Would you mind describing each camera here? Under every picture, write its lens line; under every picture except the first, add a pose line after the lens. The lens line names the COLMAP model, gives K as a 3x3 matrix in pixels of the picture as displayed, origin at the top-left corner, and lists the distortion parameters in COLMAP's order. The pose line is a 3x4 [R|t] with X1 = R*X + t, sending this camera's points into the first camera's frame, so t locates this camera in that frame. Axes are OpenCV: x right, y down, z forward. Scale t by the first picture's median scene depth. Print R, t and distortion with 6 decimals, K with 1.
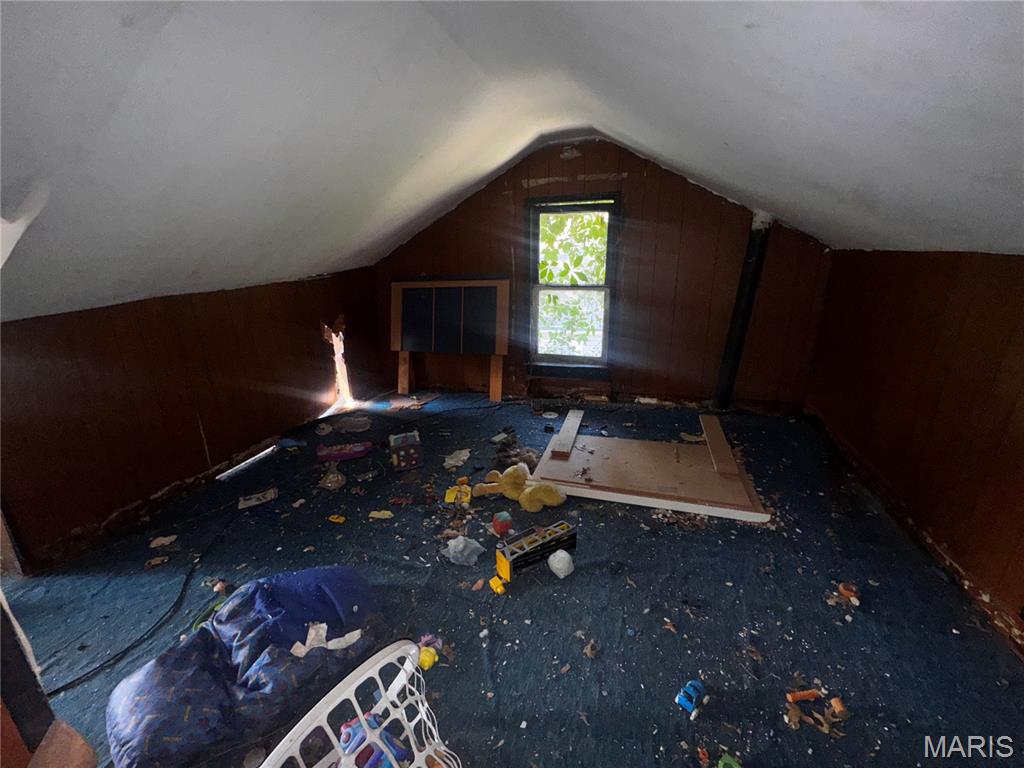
lens RADIAL K [[414.3, 0, 509.9], [0, 414.3, 383.7], [0, 0, 1]] dist [-0.007507, 0.000401]
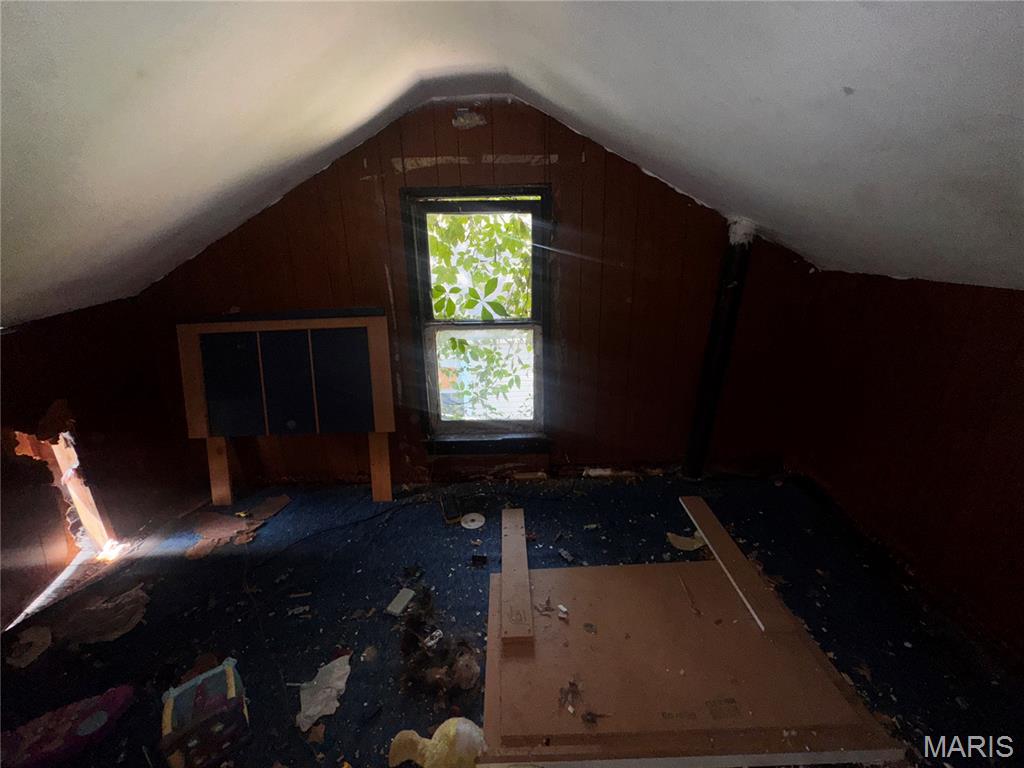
lens RADIAL K [[414.3, 0, 514.3], [0, 414.3, 384.6], [0, 0, 1]] dist [-0.007507, 0.000401]
pose [[0.950913, -0.099116, 0.293155, -0.011738], [0.094106, 0.995074, 0.031182, -0.150835], [-0.294802, -0.002063, 0.955556, 0.339612]]
